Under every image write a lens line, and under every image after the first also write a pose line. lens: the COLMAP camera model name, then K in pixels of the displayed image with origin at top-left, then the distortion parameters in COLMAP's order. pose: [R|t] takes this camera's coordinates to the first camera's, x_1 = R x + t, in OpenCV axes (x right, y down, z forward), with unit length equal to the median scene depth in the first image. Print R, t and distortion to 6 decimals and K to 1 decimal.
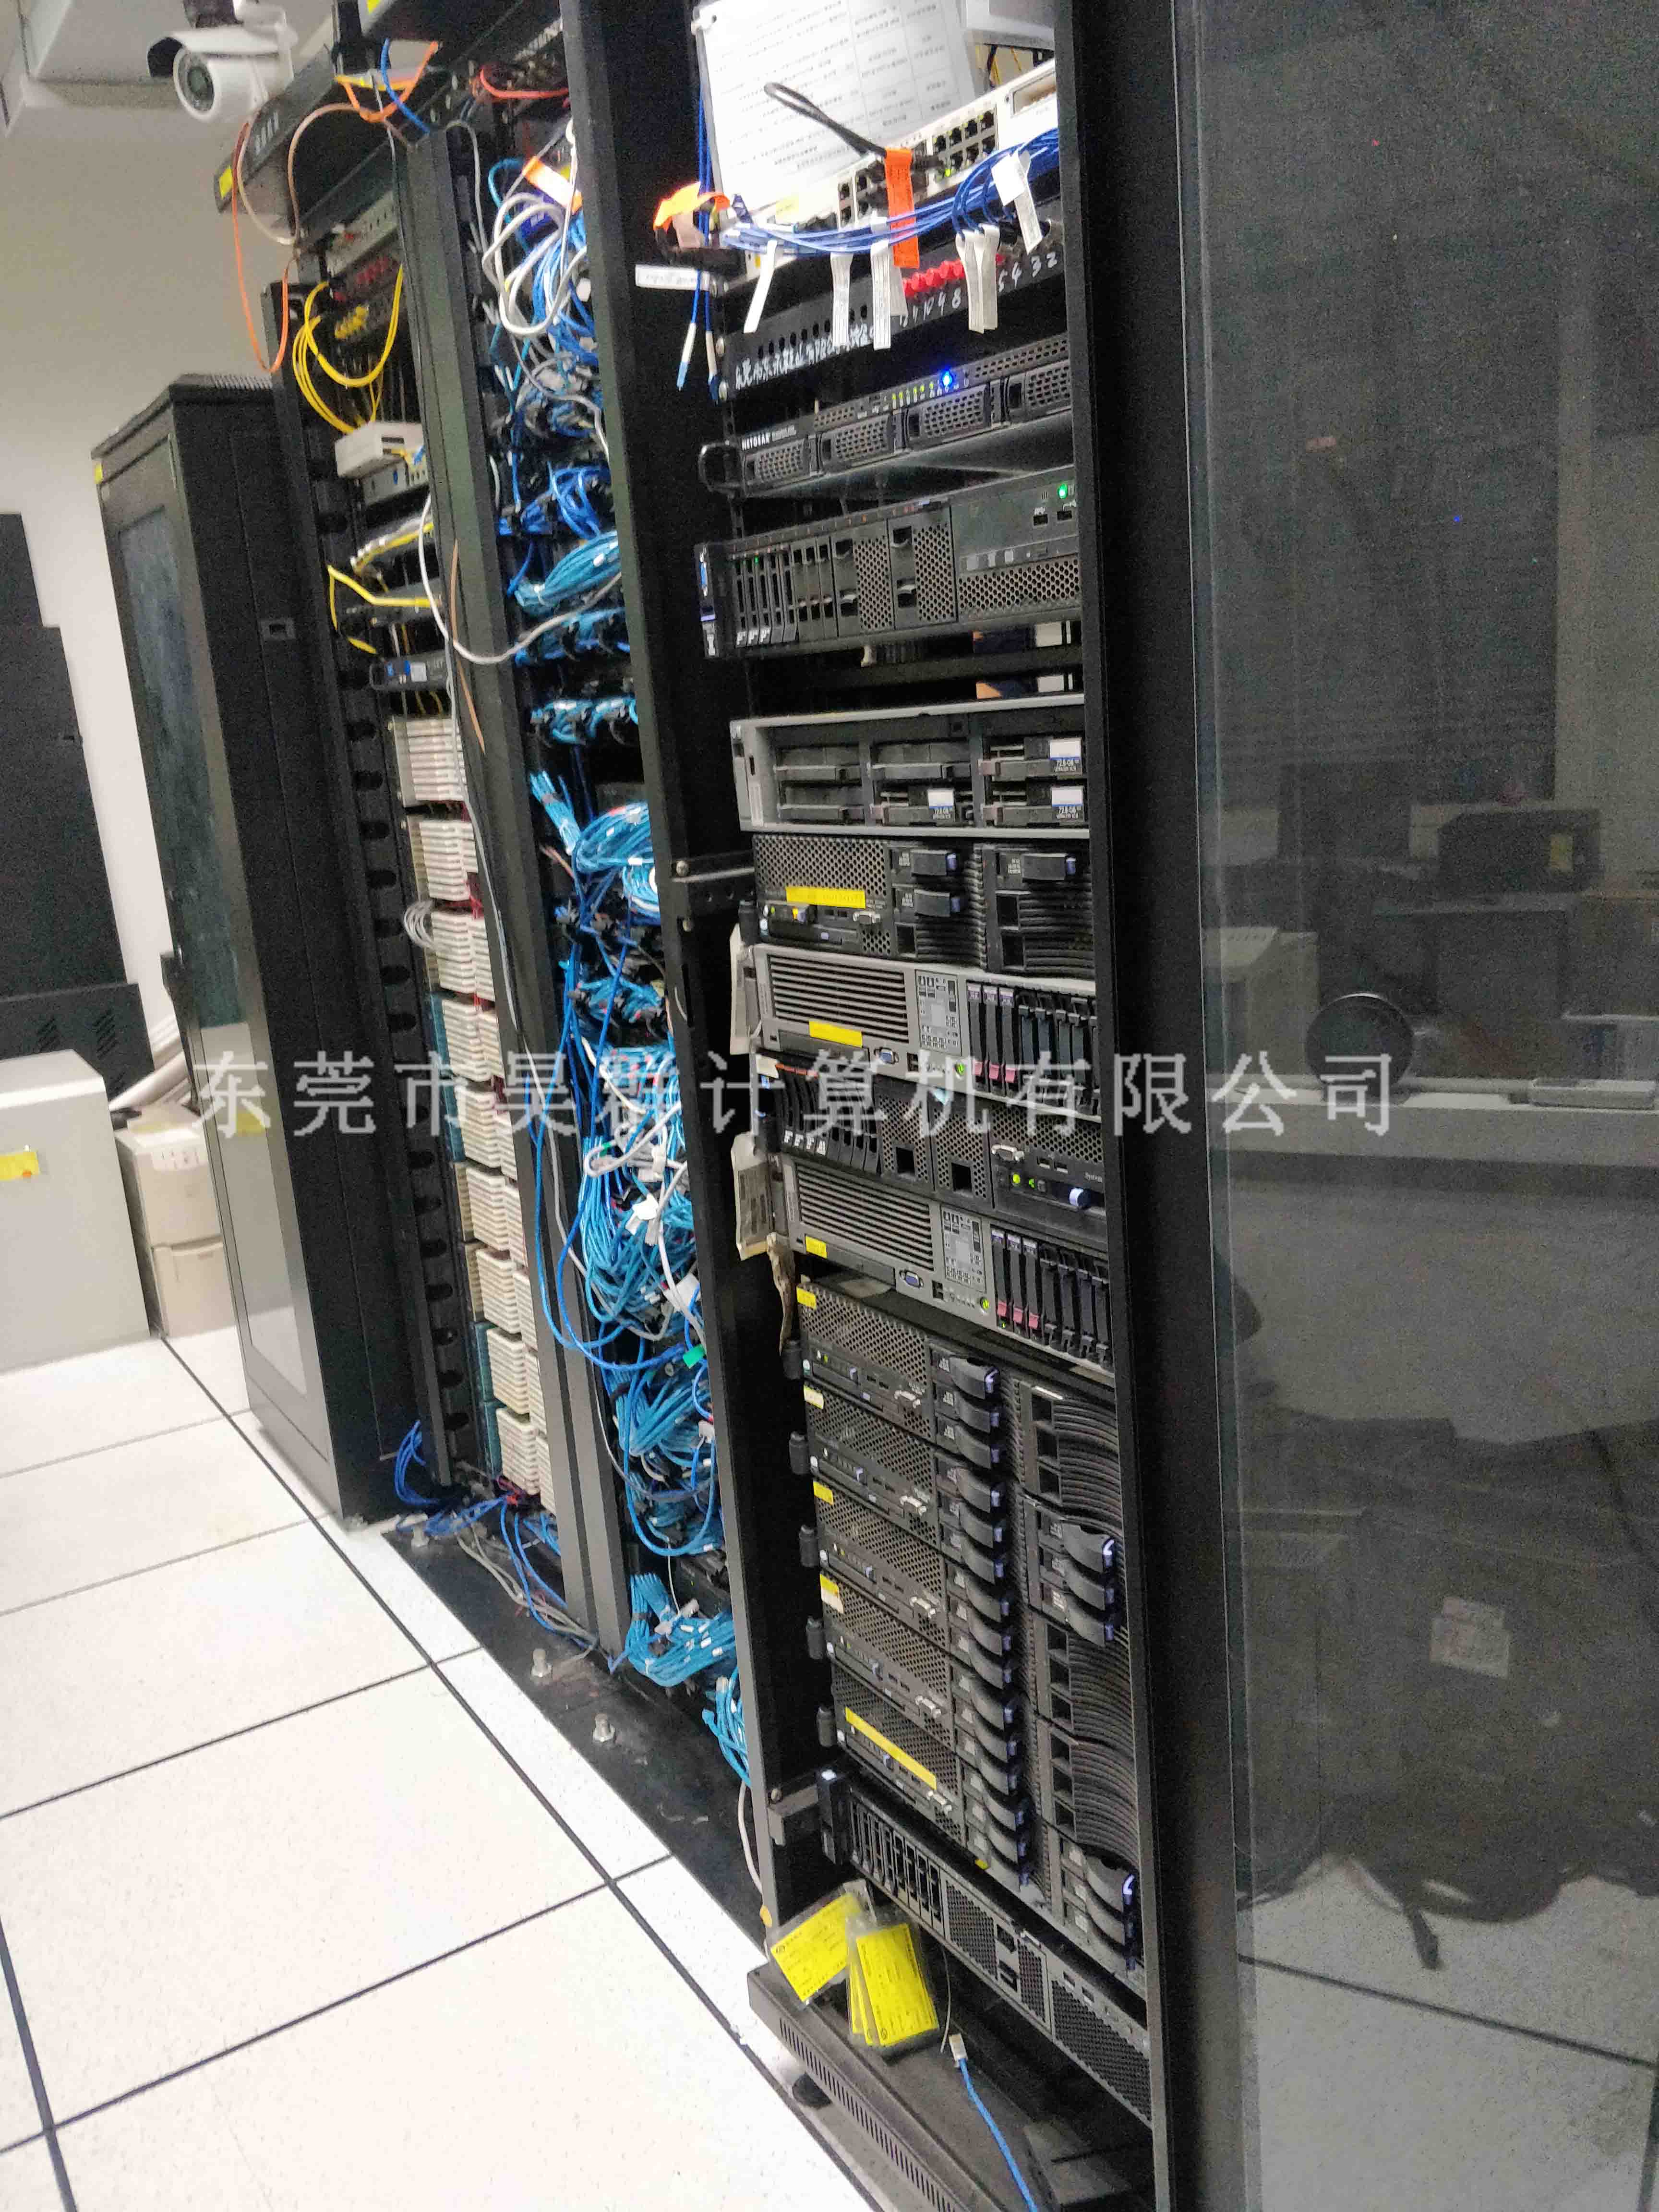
lens RADIAL K [[1805.6, 0, 829.5], [0, 1805.6, 1106.0], [0, 0, 1]] dist [0.002244, 0.003185]
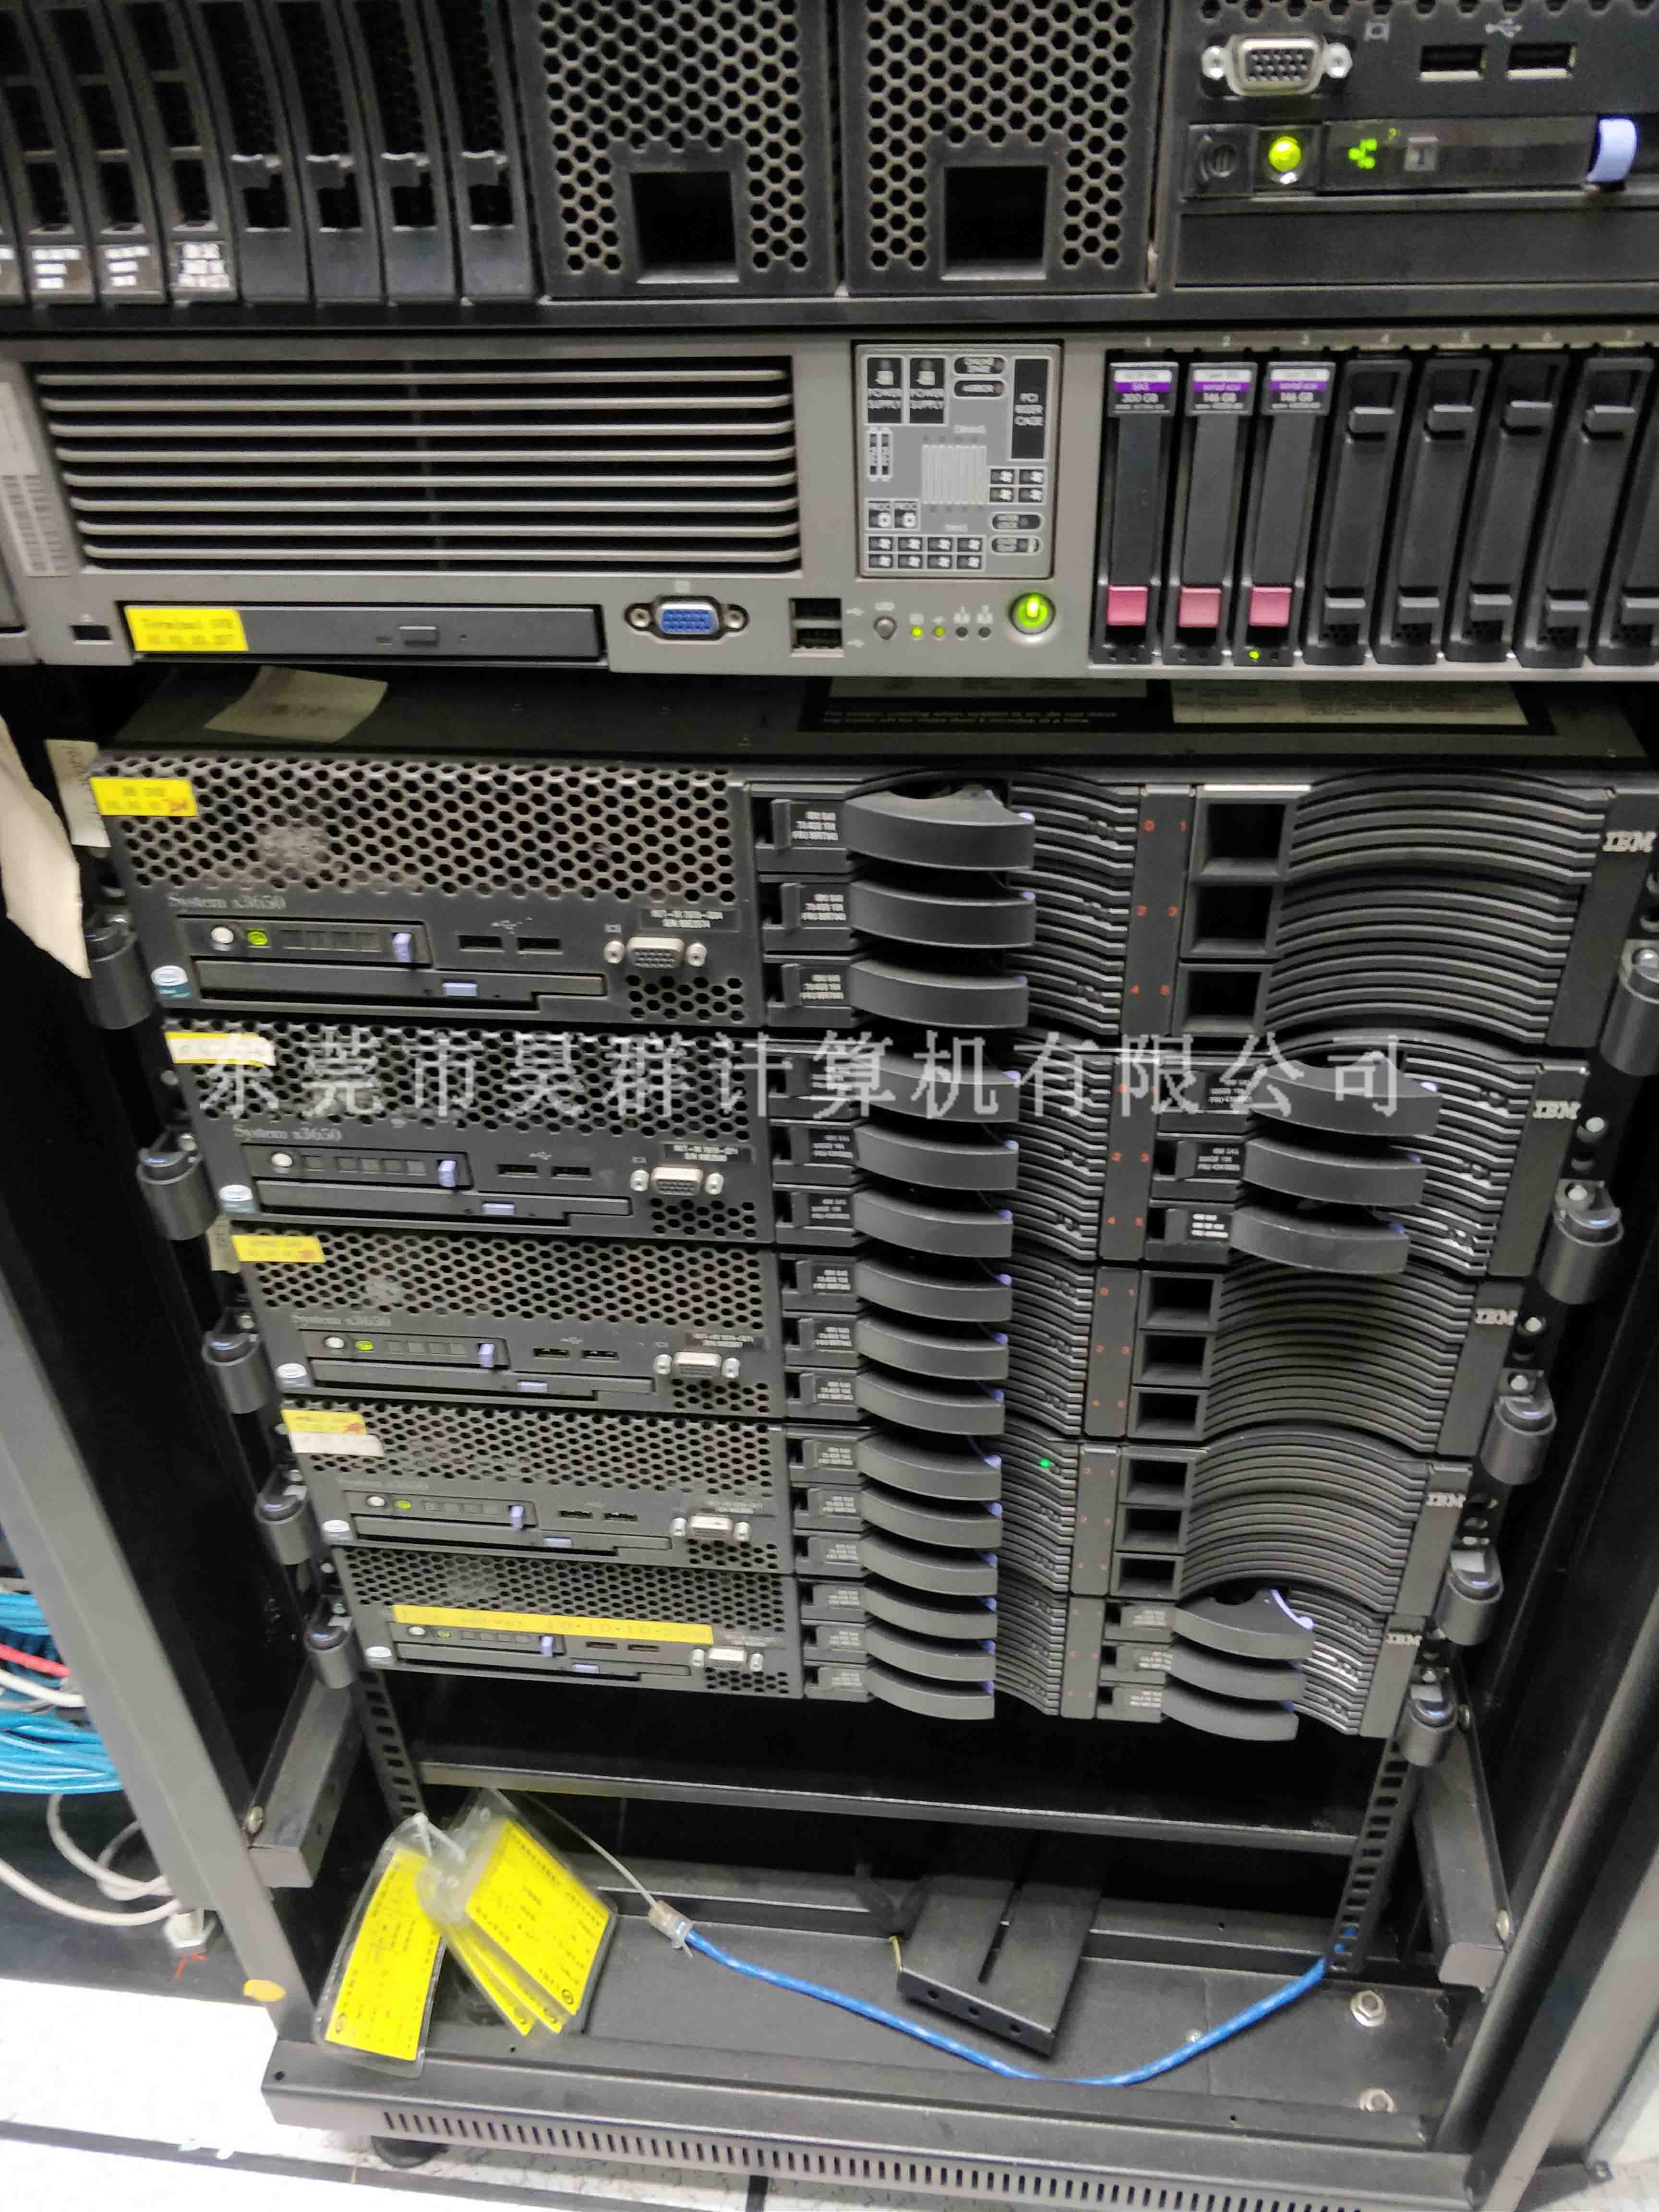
lens RADIAL K [[1805.6, 0, 829.5], [0, 1805.6, 1106.0], [0, 0, 1]] dist [0.002244, 0.003185]
pose [[0.622461, -0.437598, 0.648884, -0.200370], [0.160017, 0.882728, 0.441798, 0.031539], [-0.766118, -0.171169, 0.619487, 0.762524]]
